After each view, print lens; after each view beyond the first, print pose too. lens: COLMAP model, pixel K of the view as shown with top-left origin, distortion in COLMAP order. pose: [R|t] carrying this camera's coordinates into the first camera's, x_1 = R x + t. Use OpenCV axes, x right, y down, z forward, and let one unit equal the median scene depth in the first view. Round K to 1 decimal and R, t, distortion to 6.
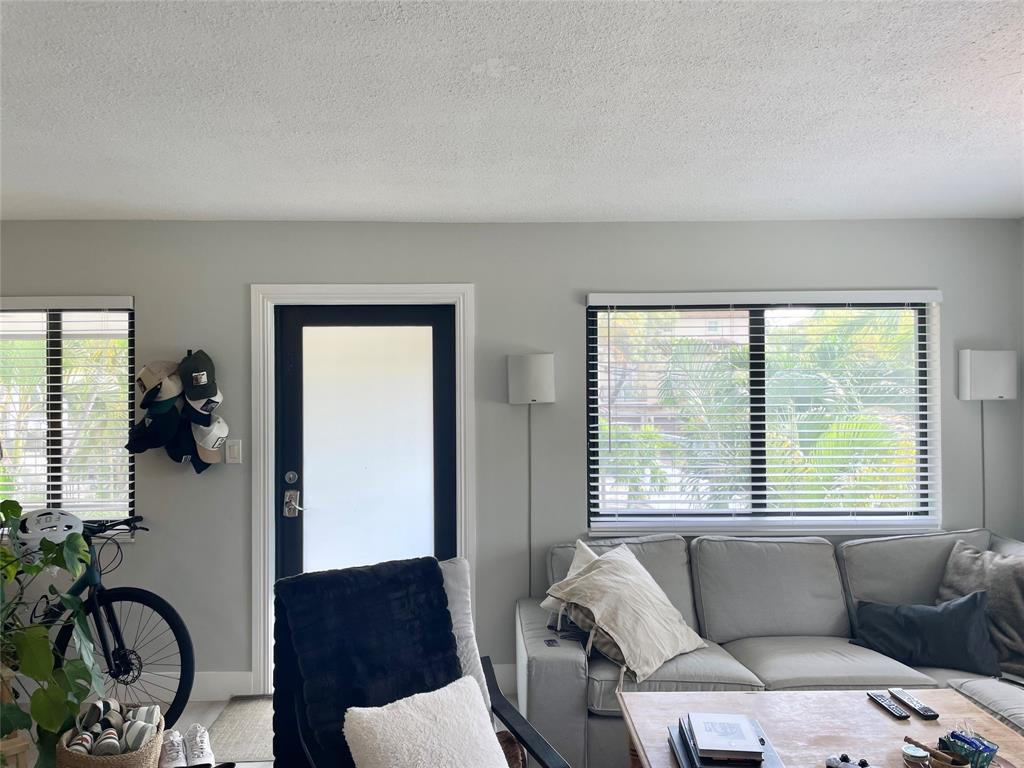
lens RADIAL K [[764.7, 0, 512.0], [0, 764.7, 384.0], [0, 0, 1]] dist [0.106520, -0.140375]
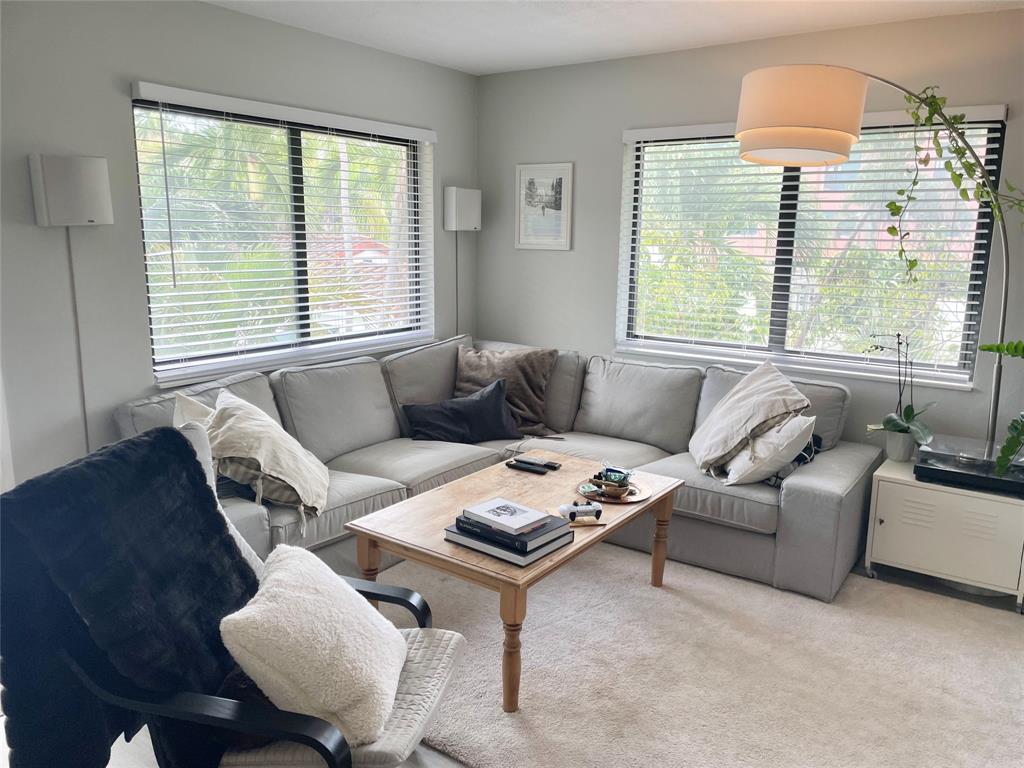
lens RADIAL K [[764.7, 0, 512.0], [0, 764.7, 384.0], [0, 0, 1]] dist [0.106520, -0.140375]
pose [[0.602926, -0.143466, 0.784791, -0.390405], [-0.021250, 0.980461, 0.195562, 0.022733], [-0.797514, -0.134587, 0.588097, 0.228986]]
